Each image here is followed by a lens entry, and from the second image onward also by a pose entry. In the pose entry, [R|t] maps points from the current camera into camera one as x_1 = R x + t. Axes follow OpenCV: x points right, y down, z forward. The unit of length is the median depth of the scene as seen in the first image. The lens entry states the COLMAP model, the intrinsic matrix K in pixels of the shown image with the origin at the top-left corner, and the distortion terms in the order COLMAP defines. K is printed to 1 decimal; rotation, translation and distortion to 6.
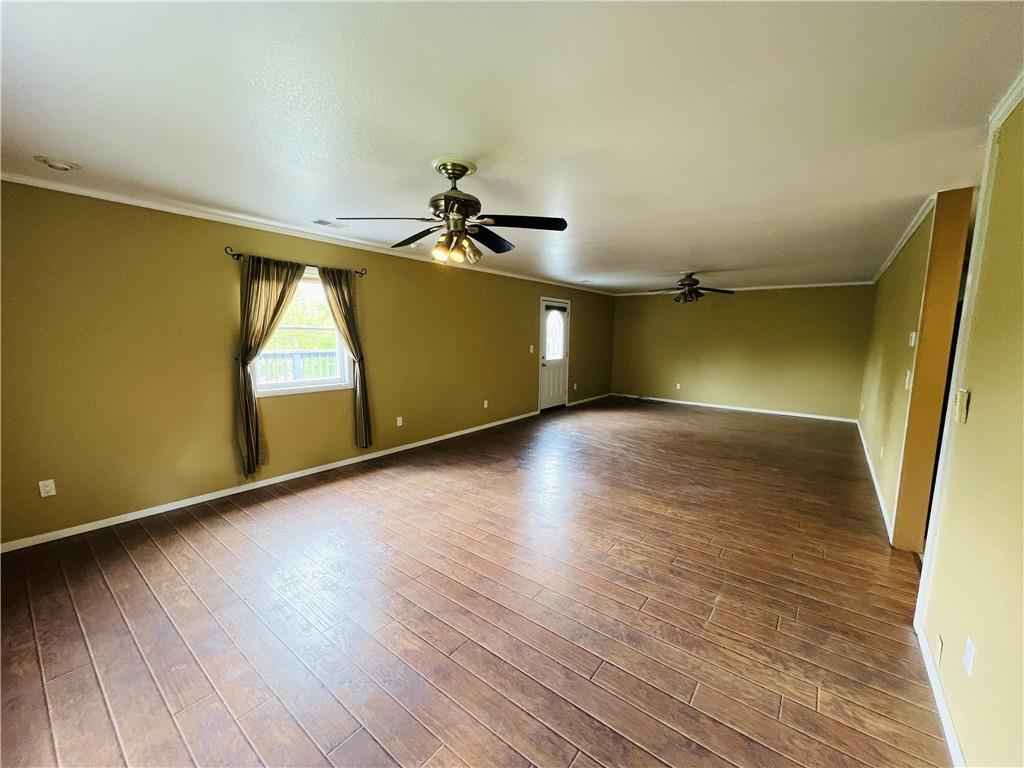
lens RADIAL K [[409.5, 0, 512.0], [0, 409.5, 384.0], [0, 0, 1]] dist [0.001815, 0.000018]
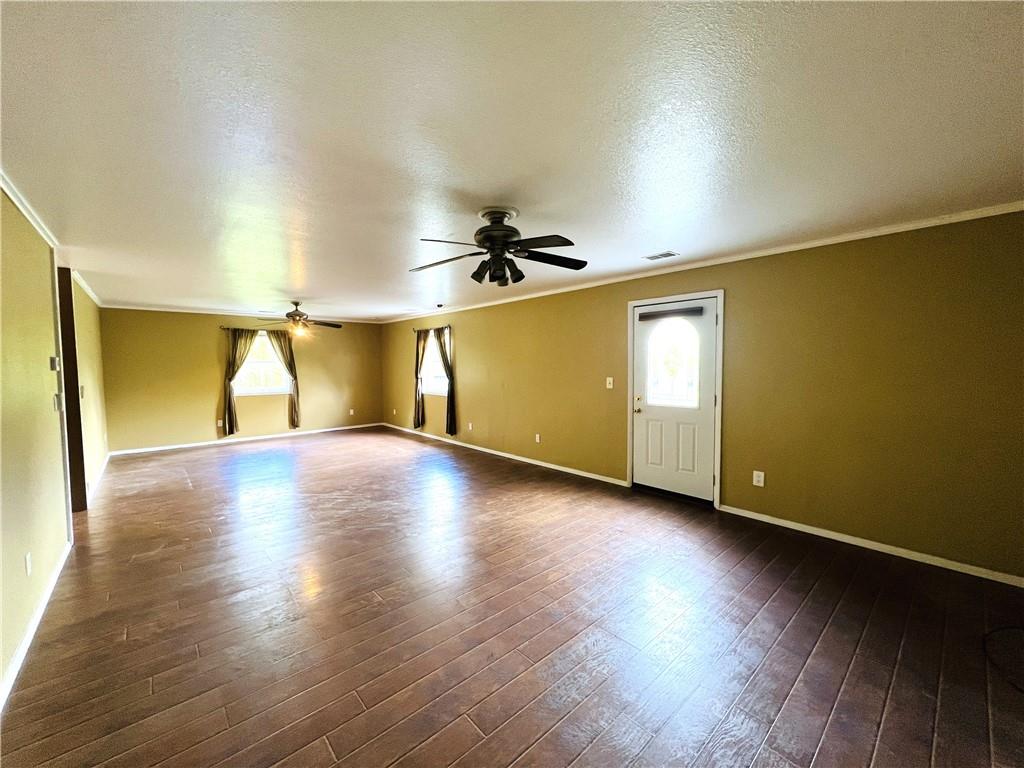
lens RADIAL K [[409.5, 0, 512.0], [0, 409.5, 384.0], [0, 0, 1]] dist [0.001815, 0.000018]
pose [[-0.179013, 0.039247, -0.983064, 0.729823], [-0.113793, 0.991672, 0.060312, -0.104176], [0.977244, 0.122662, -0.173056, 0.939700]]
